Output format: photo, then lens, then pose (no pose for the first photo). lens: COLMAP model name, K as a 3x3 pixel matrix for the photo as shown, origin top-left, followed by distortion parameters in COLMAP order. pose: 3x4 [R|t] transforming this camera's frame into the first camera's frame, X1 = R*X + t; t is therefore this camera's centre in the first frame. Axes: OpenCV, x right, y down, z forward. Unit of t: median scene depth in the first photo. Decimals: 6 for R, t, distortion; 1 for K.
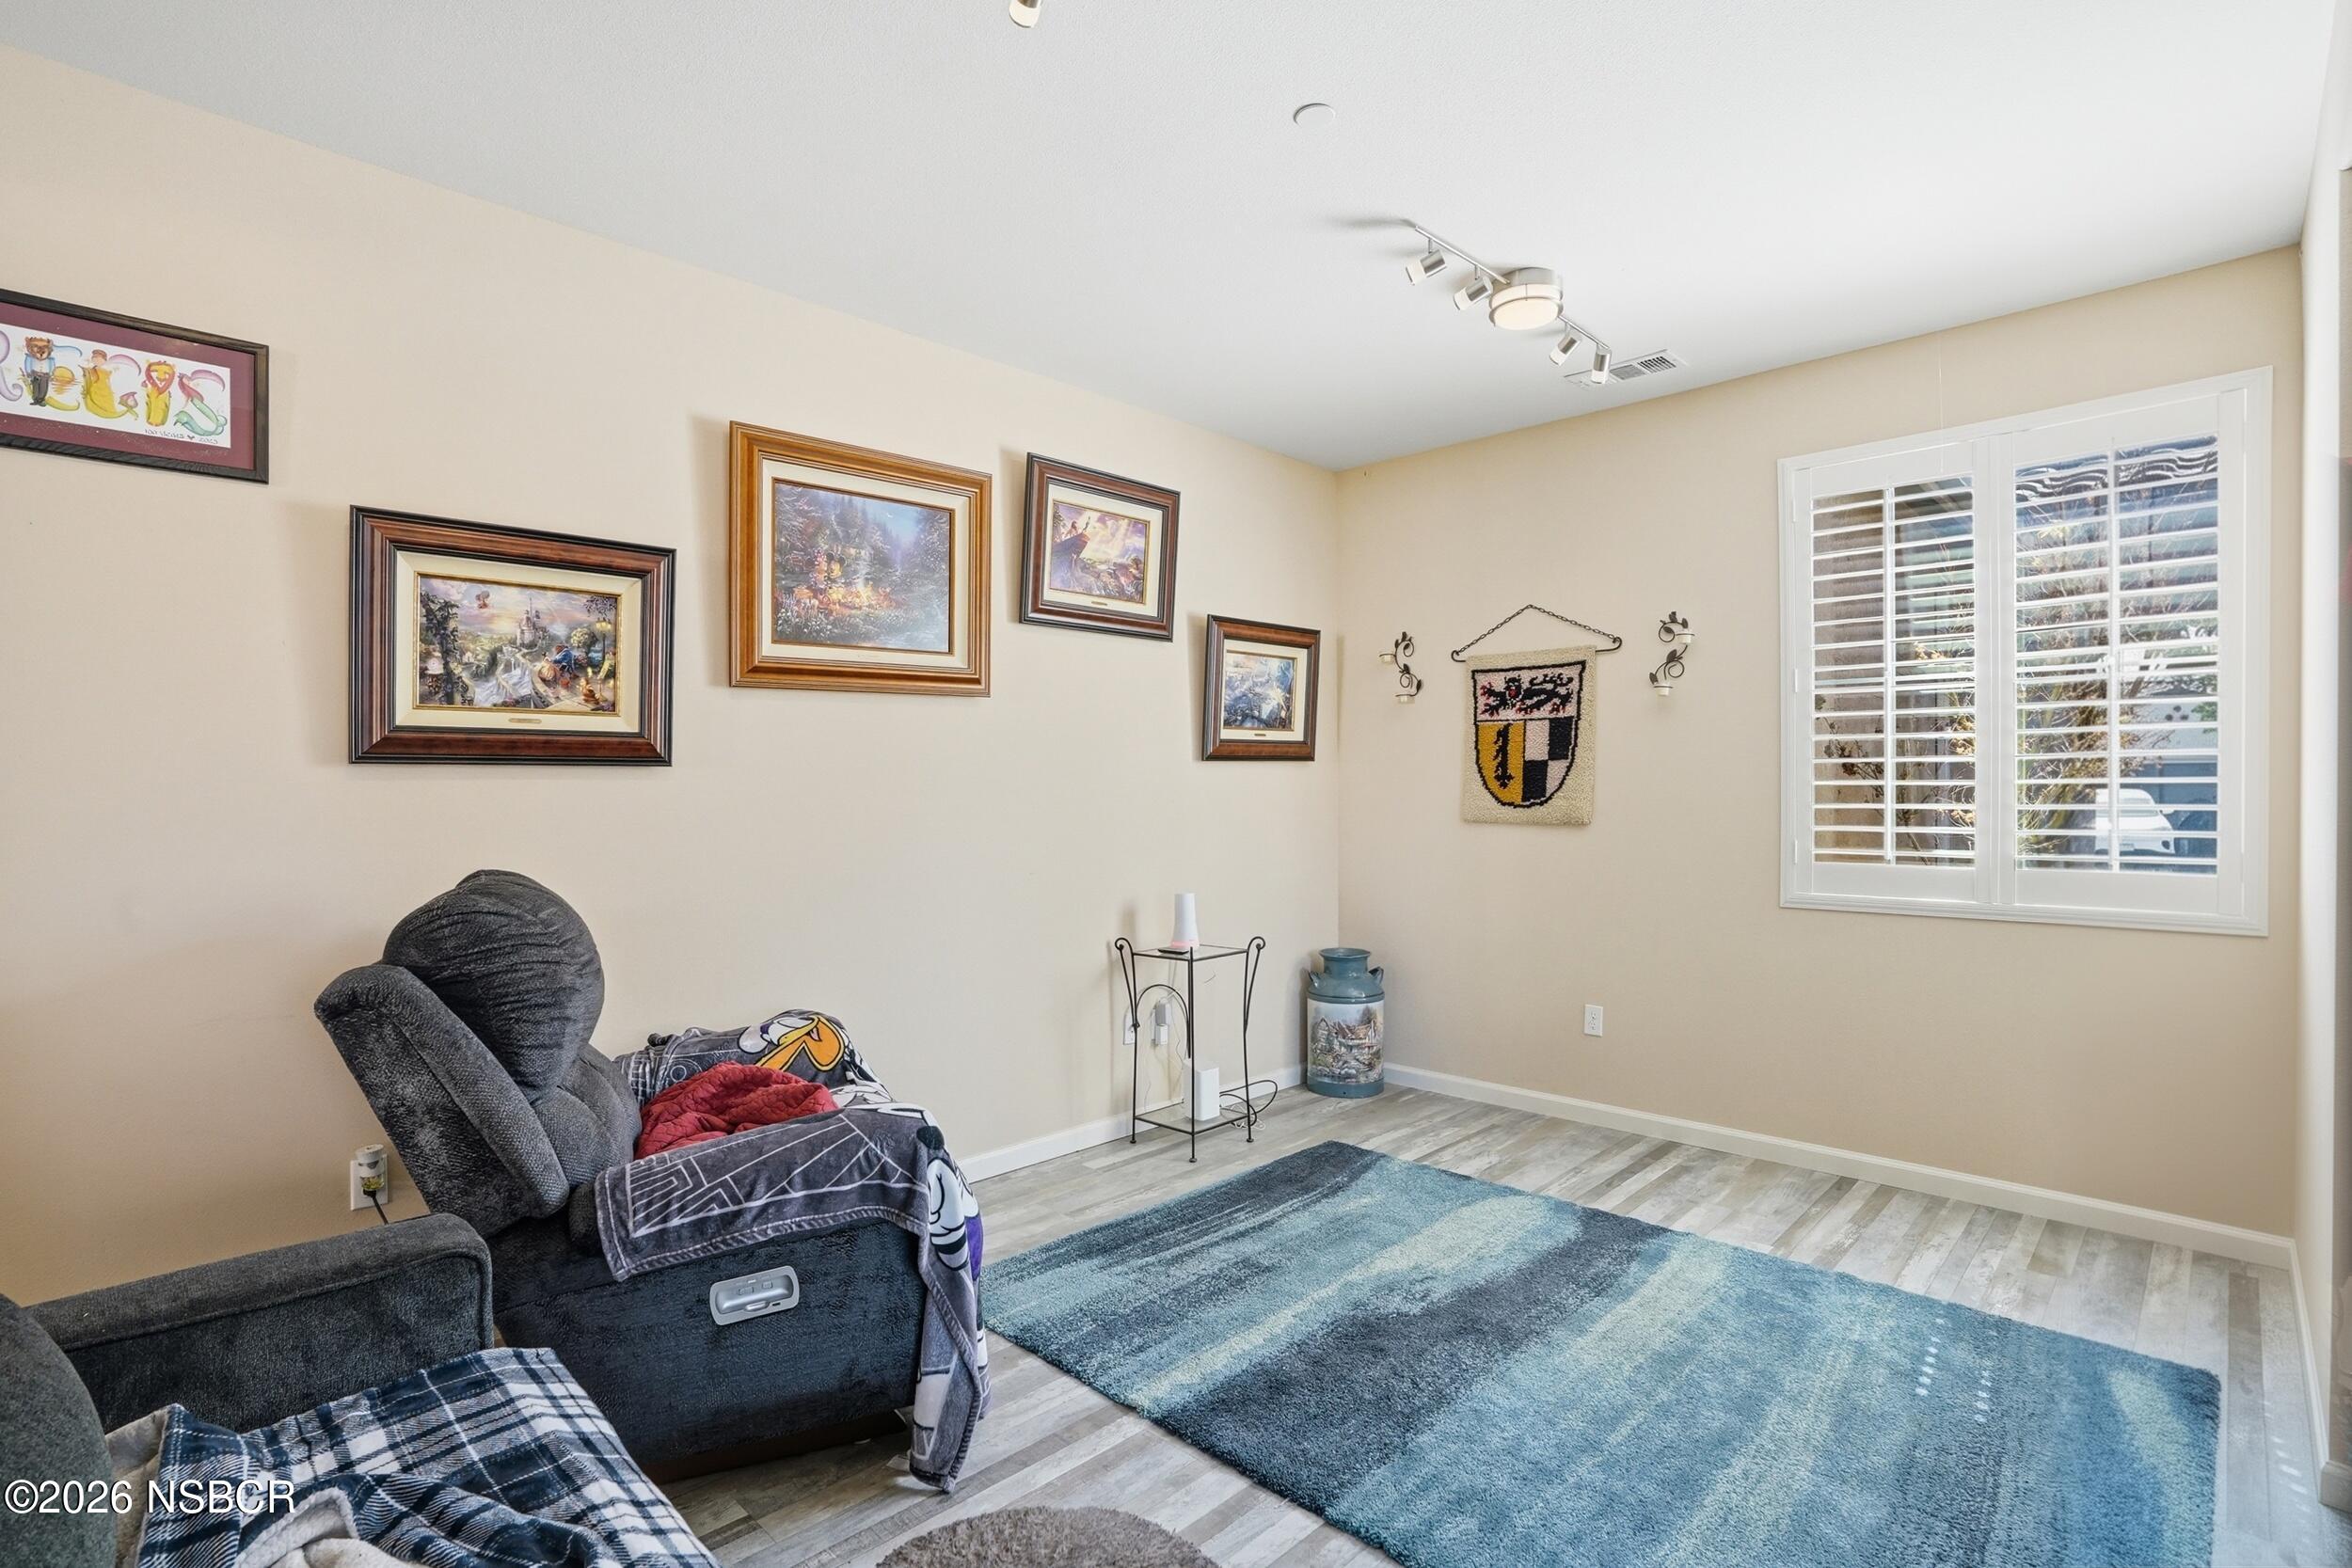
lens RADIAL K [[1115.5, 0, 1177.7], [0, 1115.5, 793.0], [0, 0, 1]] dist [-0.053743, 0.014009]
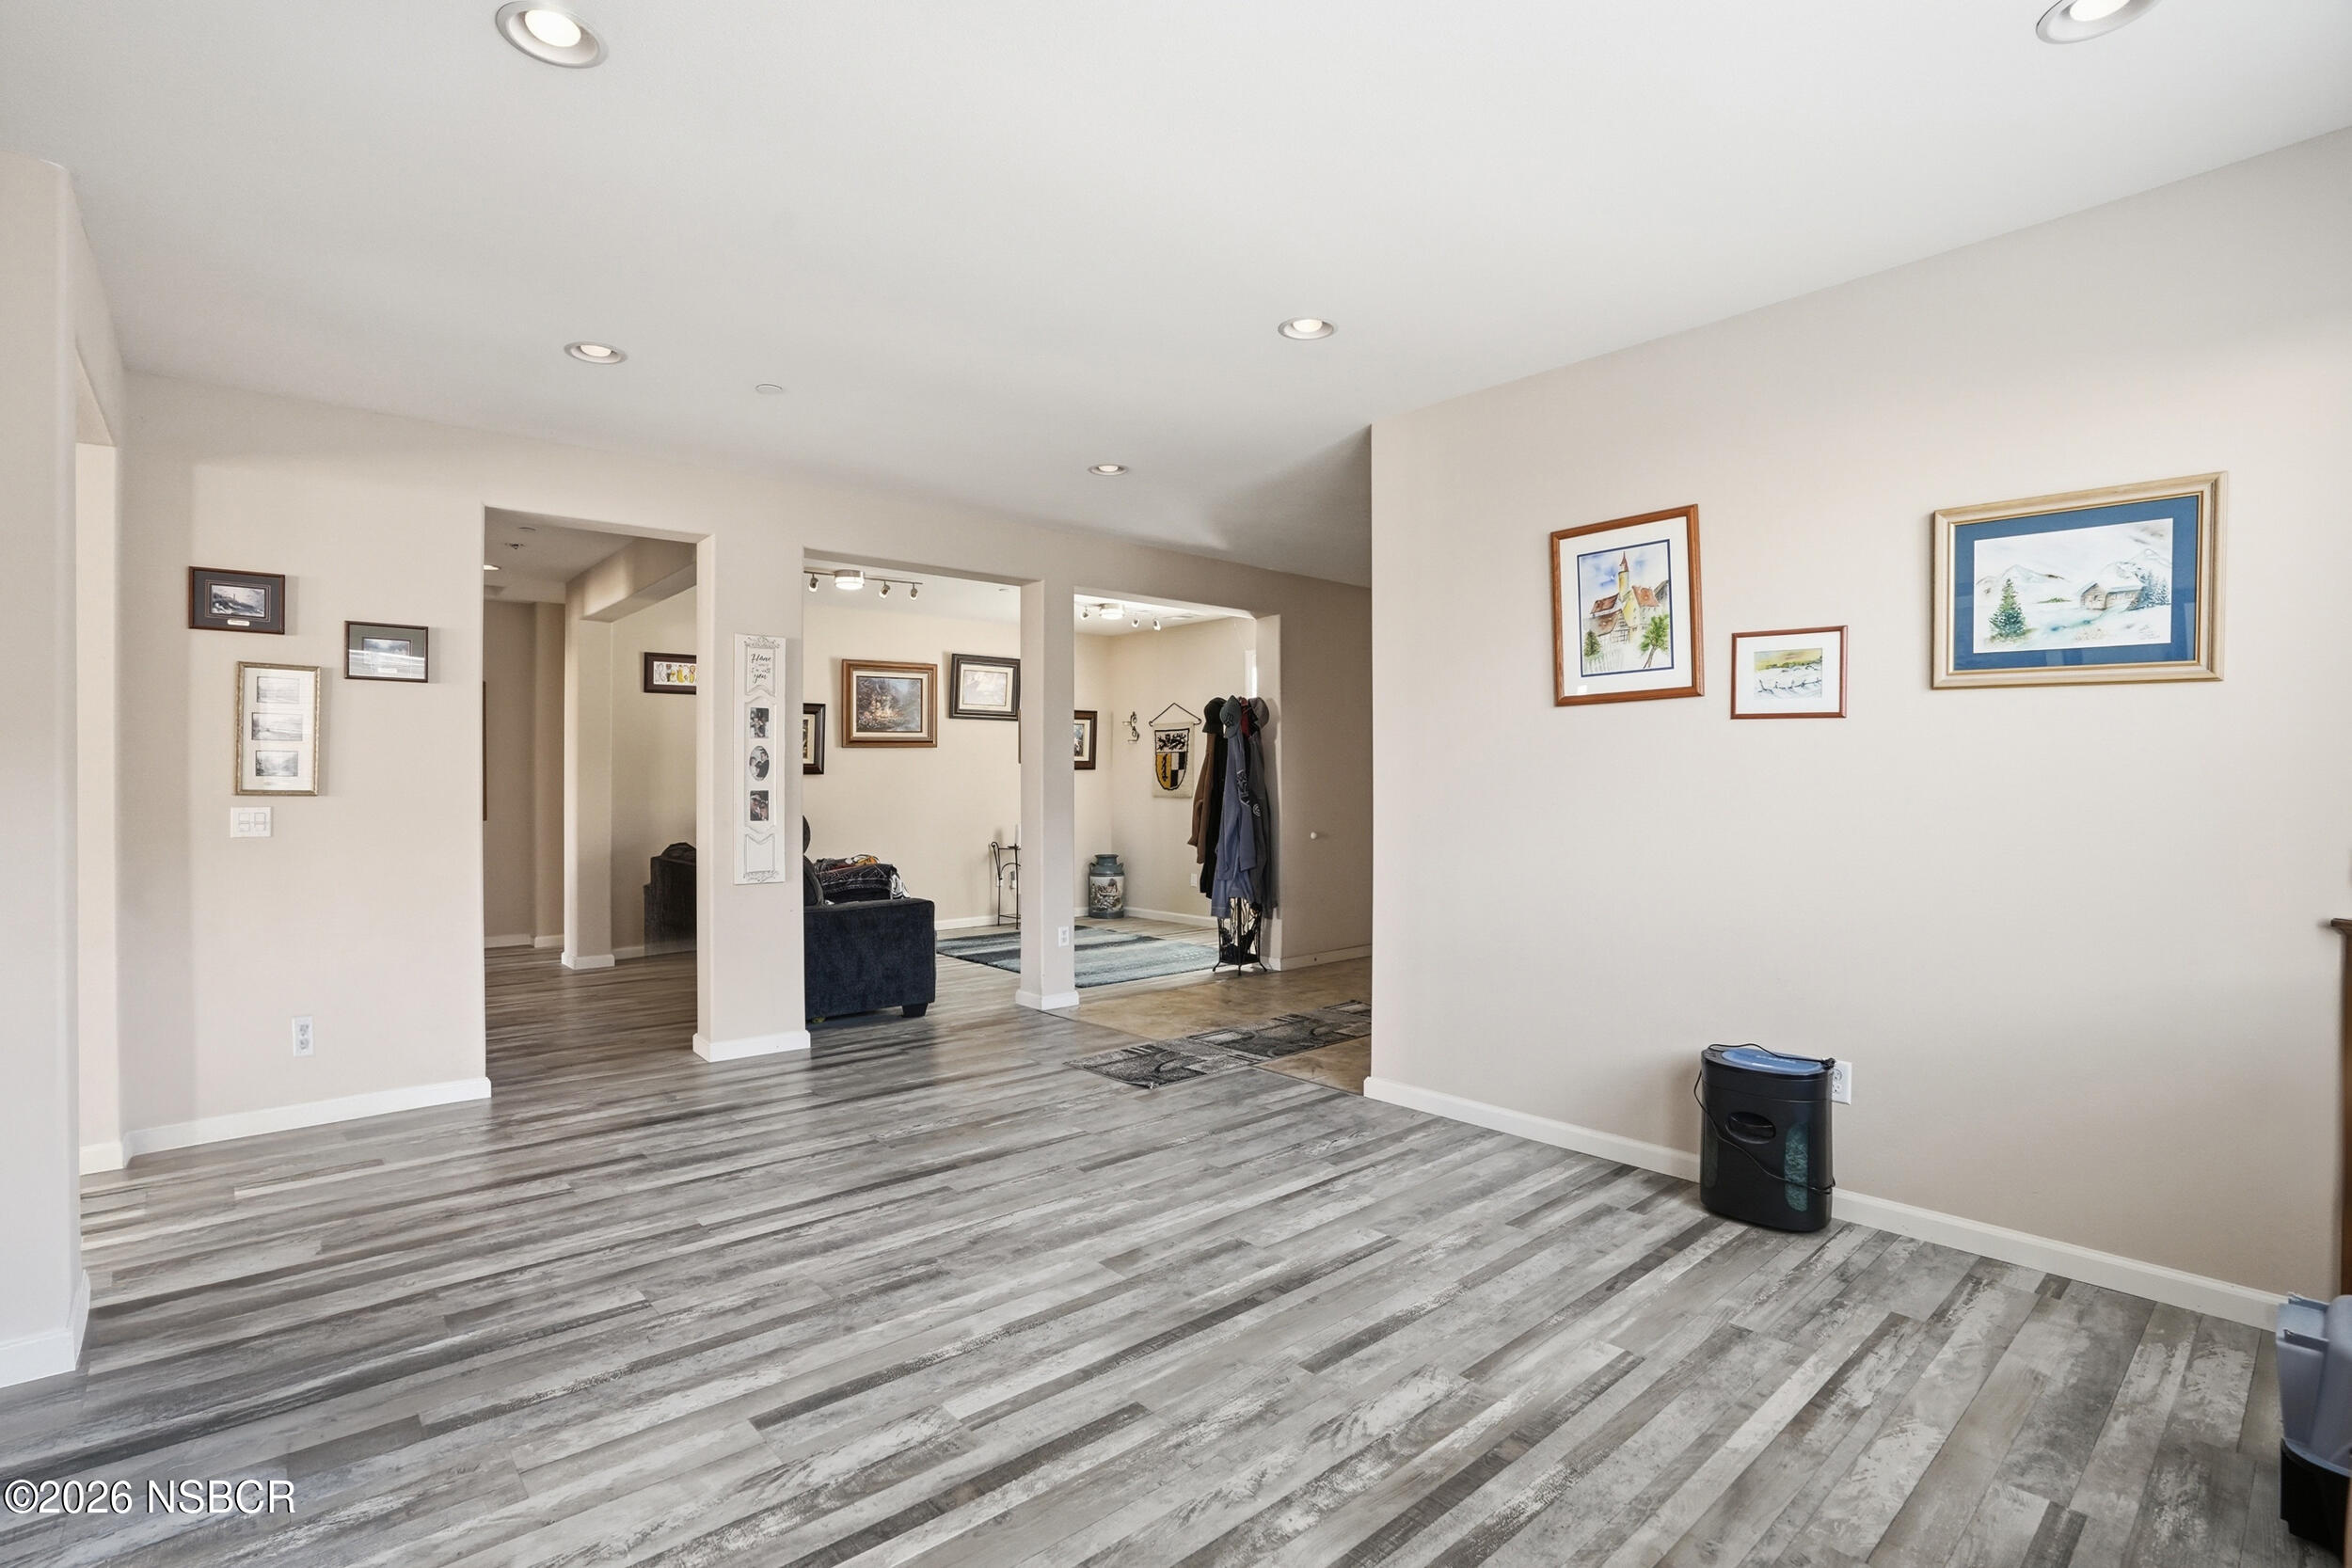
lens RADIAL K [[1101.1, 0, 1158.5], [0, 1101.1, 778.0], [0, 0, 1]] dist [-0.037111, 0.005026]
pose [[0.995717, 0.000084, -0.092451, 0.581068], [-0.001002, 0.999951, -0.009887, 0.012192], [0.092445, 0.009937, 0.995668, -1.513760]]
